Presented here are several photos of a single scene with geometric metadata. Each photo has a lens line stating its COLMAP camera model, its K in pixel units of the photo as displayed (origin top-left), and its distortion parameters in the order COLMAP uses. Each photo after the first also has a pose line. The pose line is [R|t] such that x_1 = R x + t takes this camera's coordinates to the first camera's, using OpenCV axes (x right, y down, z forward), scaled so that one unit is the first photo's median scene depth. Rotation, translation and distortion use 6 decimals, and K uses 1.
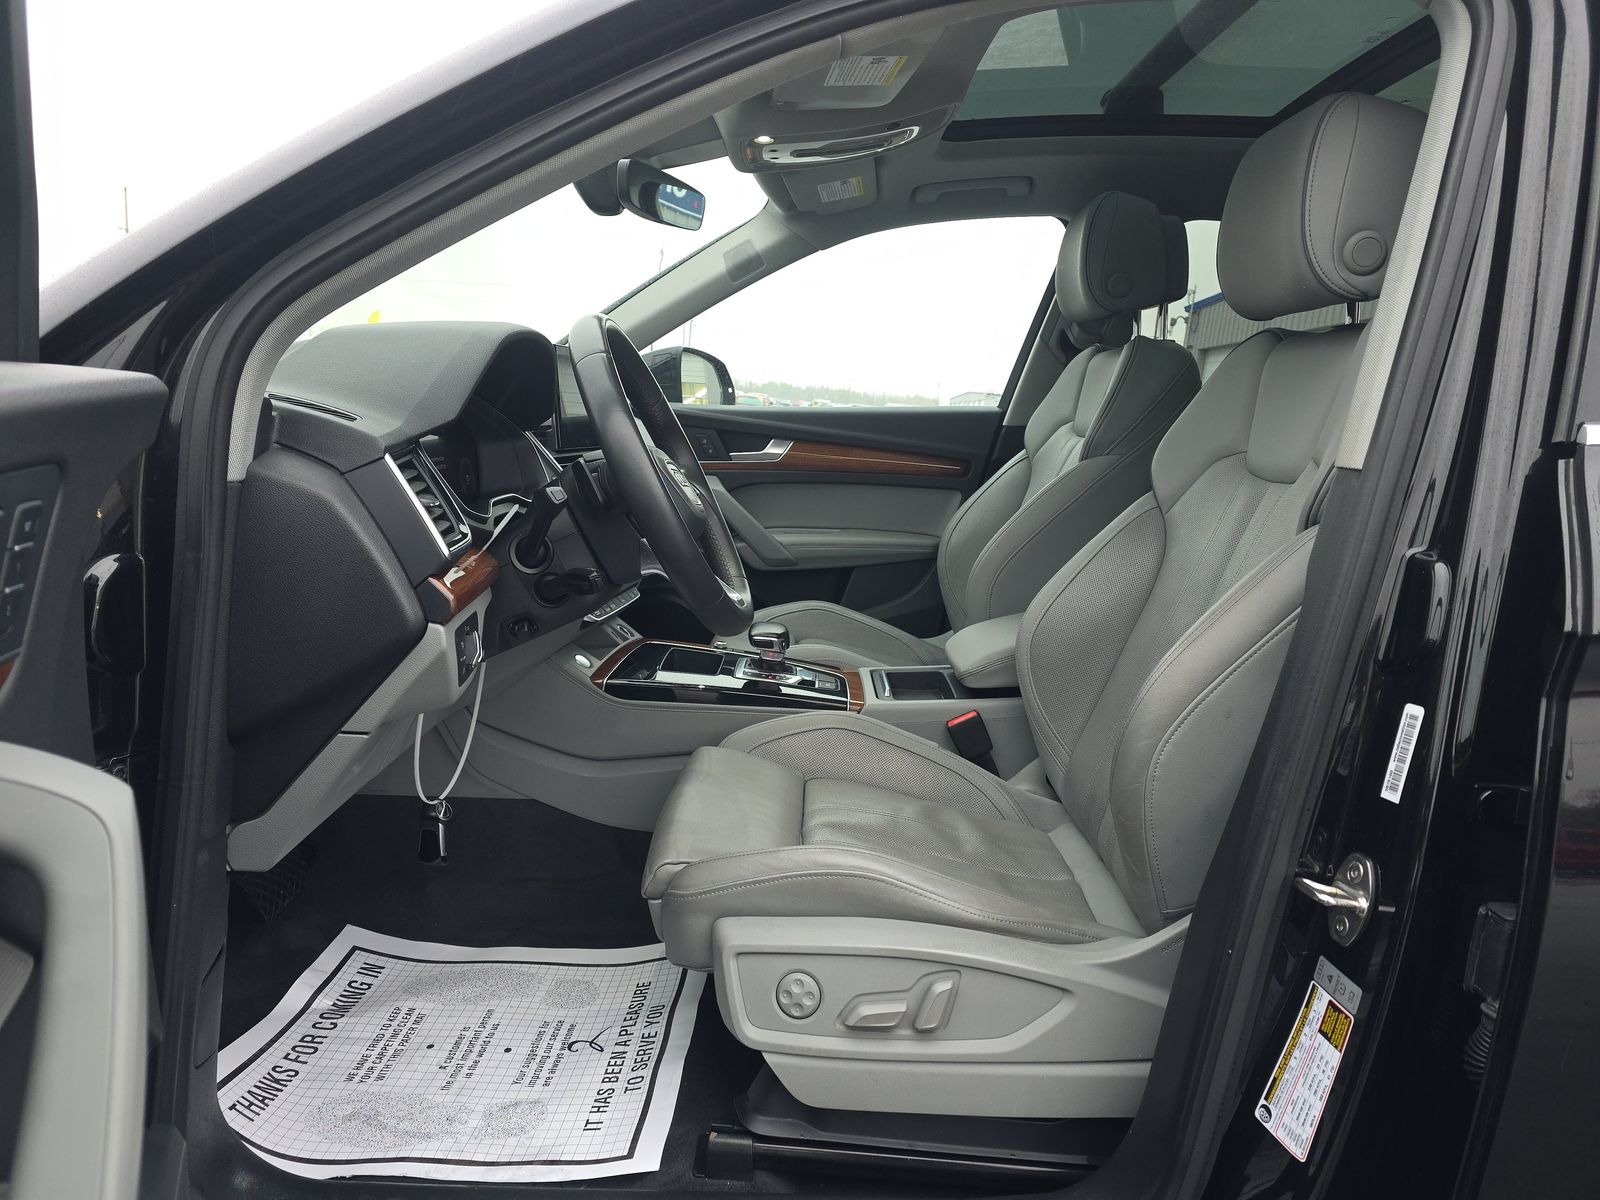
lens RADIAL K [[1123.2, 0, 814.6], [0, 1123.2, 602.4], [0, 0, 1]] dist [0.114108, -0.103618]
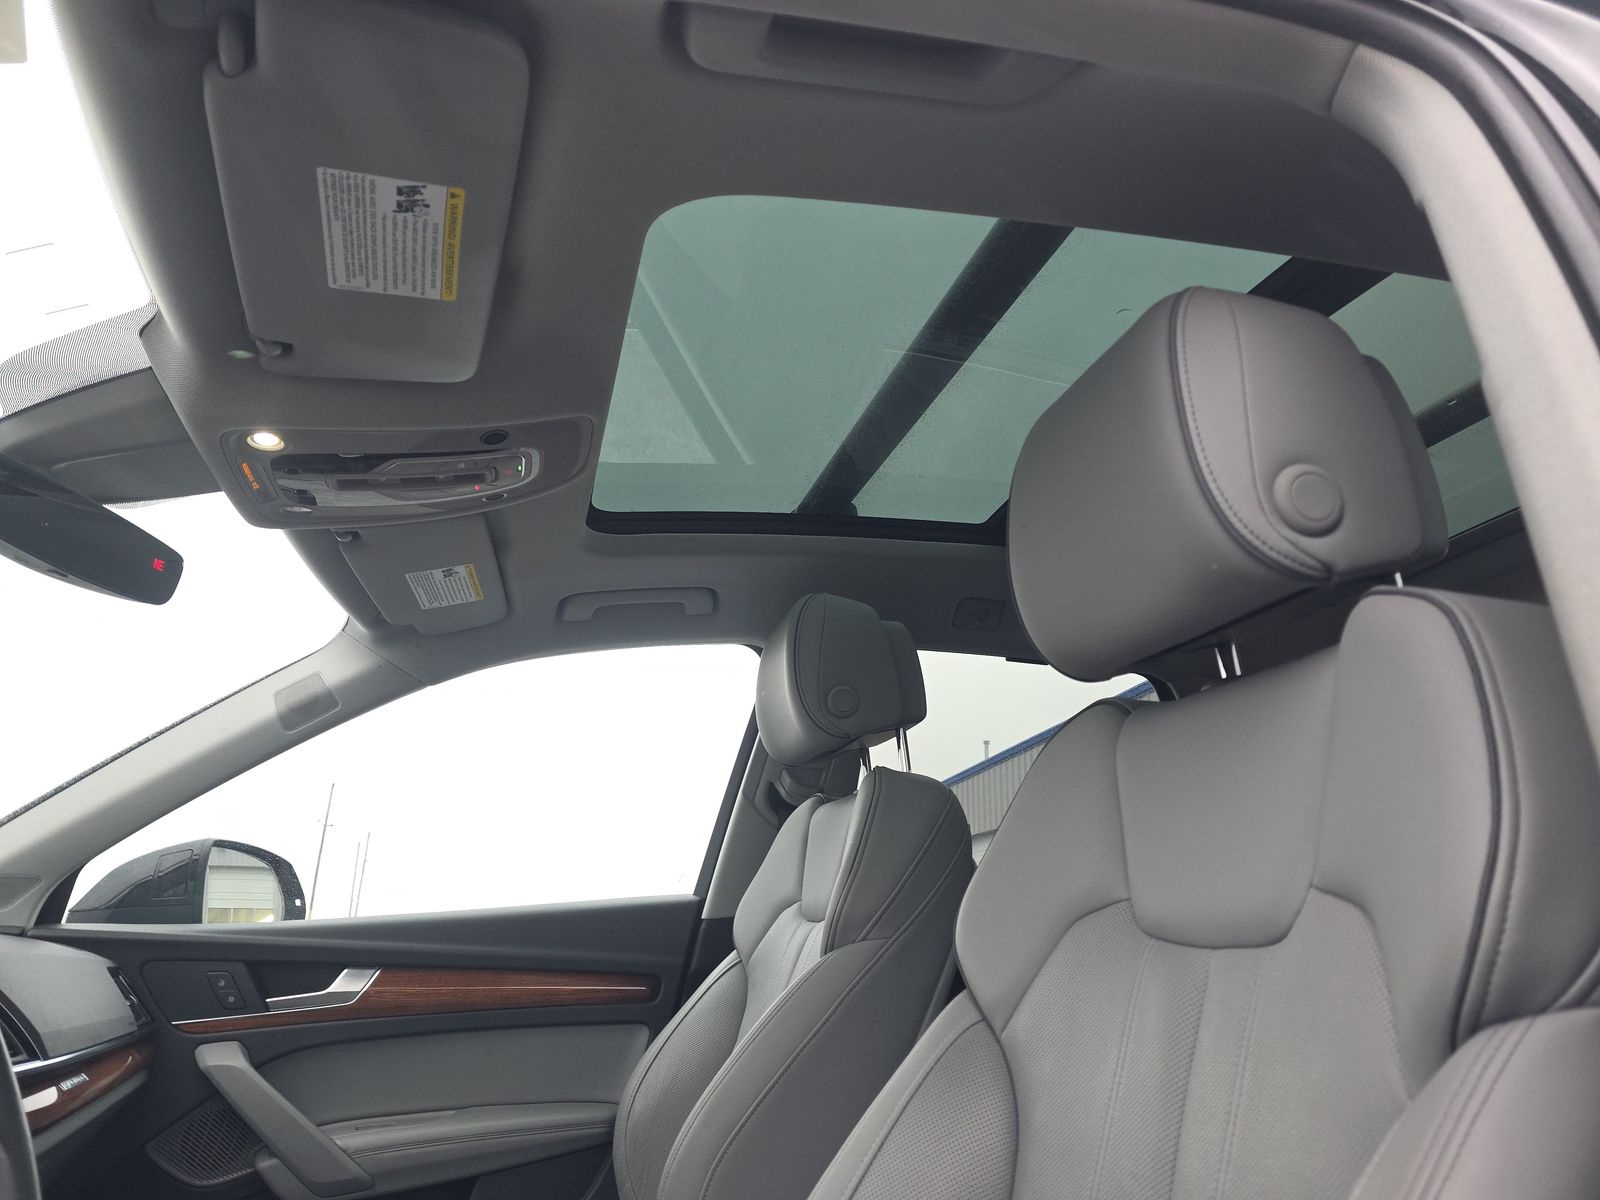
lens RADIAL K [[1123.2, 0, 814.6], [0, 1123.2, 602.4], [0, 0, 1]] dist [0.114108, -0.103618]
pose [[0.964842, 0.001815, 0.262825, 0.050683], [0.113602, 0.898864, -0.423247, -0.027384], [-0.237012, 0.438224, 0.867055, 0.298195]]
